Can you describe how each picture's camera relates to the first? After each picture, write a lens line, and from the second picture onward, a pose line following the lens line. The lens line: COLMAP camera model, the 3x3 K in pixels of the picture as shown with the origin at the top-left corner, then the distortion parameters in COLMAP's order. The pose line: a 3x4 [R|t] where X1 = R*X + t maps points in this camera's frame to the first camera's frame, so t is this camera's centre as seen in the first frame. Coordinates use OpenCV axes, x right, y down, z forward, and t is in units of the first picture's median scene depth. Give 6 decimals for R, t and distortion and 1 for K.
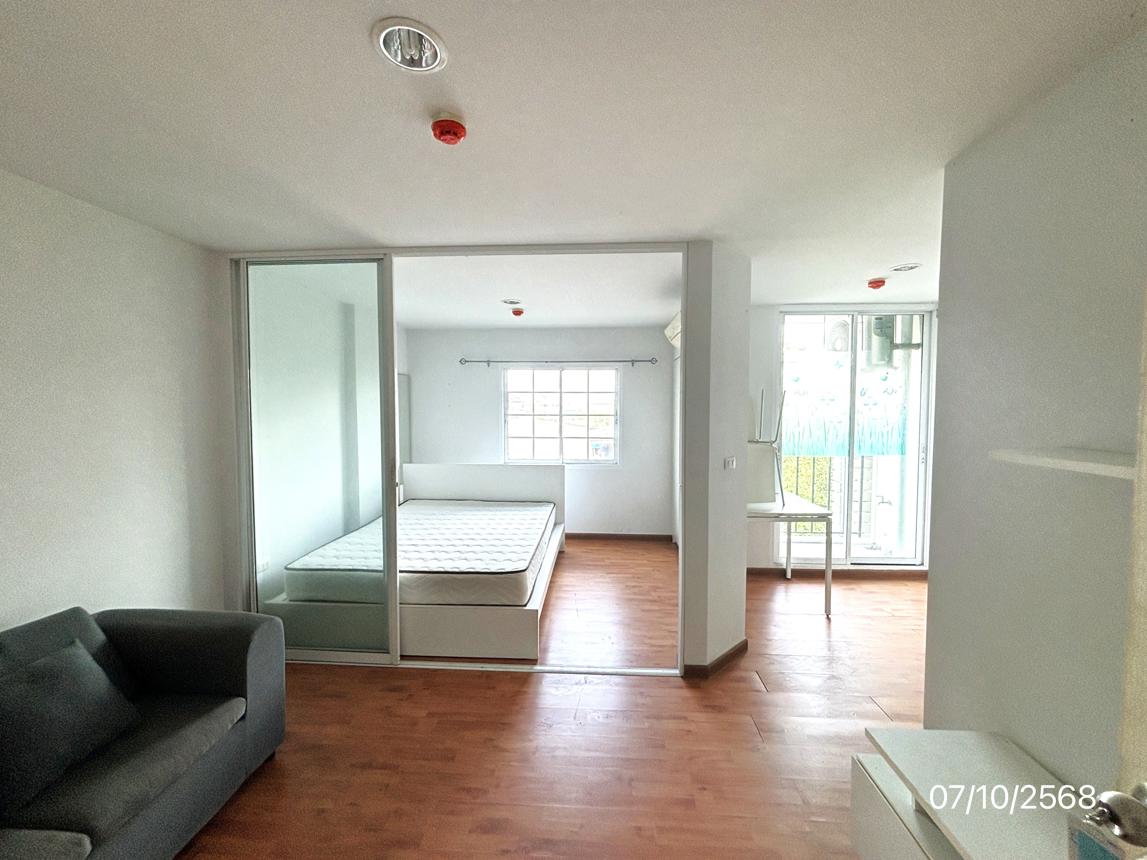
lens RADIAL K [[461.2, 0, 581.5], [0, 461.2, 431.8], [0, 0, 1]] dist [-0.009746, -0.000080]
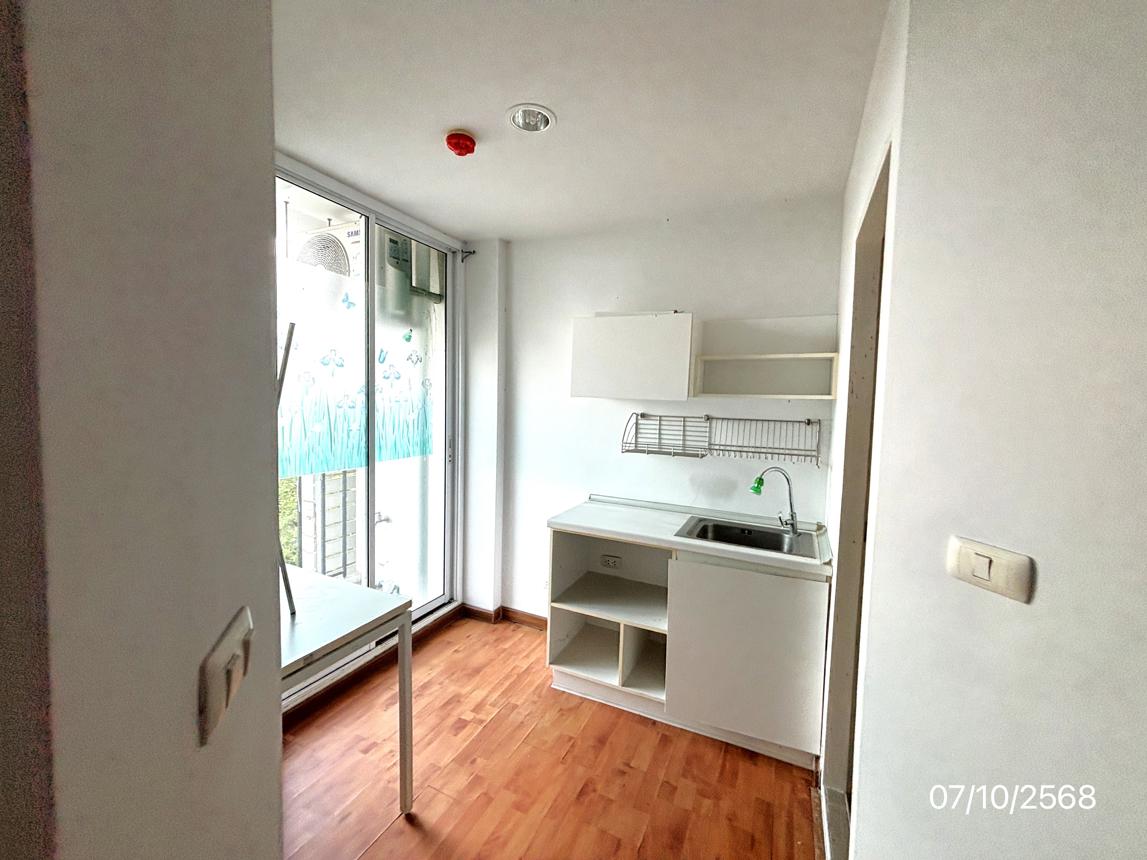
lens RADIAL K [[461.2, 0, 572.1], [0, 461.2, 426.0], [0, 0, 1]] dist [-0.009746, -0.000080]
pose [[0.376797, -0.046371, 0.925134, 0.146607], [0.022506, 0.998910, 0.040903, -0.014283], [-0.926022, 0.005409, 0.377430, 0.538509]]
